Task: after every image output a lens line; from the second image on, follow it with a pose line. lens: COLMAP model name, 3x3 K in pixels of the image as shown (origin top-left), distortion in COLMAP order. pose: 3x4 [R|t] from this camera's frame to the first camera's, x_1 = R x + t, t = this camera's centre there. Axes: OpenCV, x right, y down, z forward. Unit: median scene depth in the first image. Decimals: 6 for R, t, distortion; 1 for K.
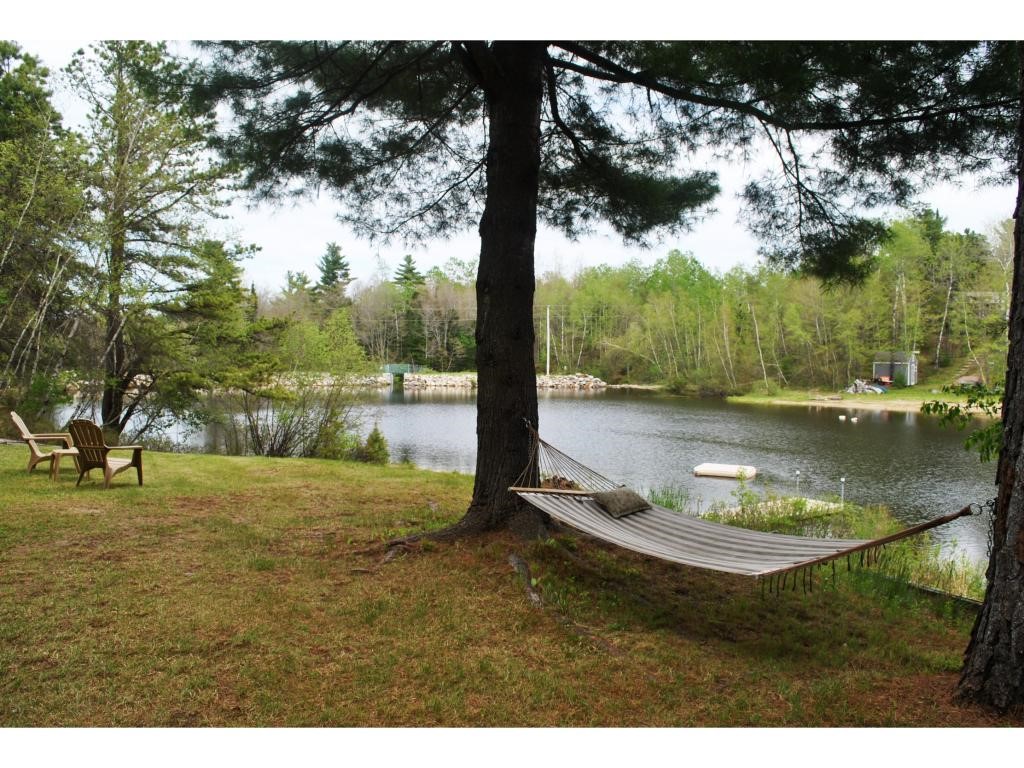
lens RADIAL K [[827.9, 0, 515.0], [0, 827.9, 382.3], [0, 0, 1]] dist [-0.067111, -0.006046]
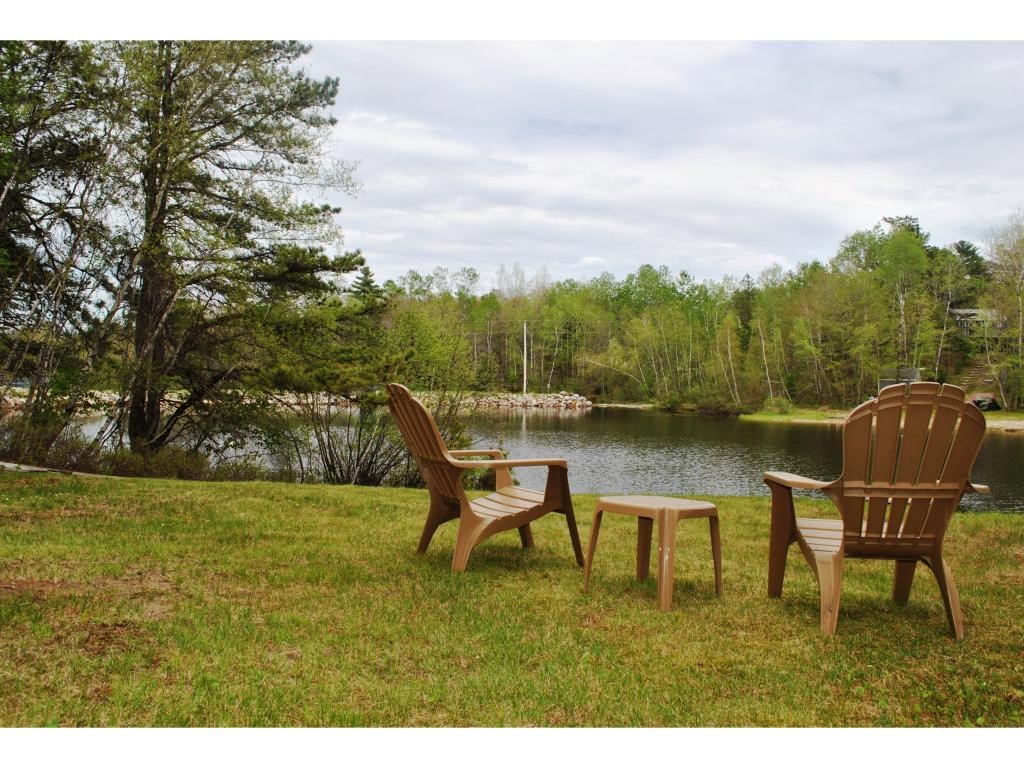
lens RADIAL K [[827.9, 0, 509.4], [0, 827.9, 387.3], [0, 0, 1]] dist [-0.067111, -0.006046]
pose [[0.995719, 0.001027, 0.092423, -0.070795], [0.001121, 0.999731, -0.023184, 0.005829], [-0.092421, 0.023189, 0.995450, 0.074505]]
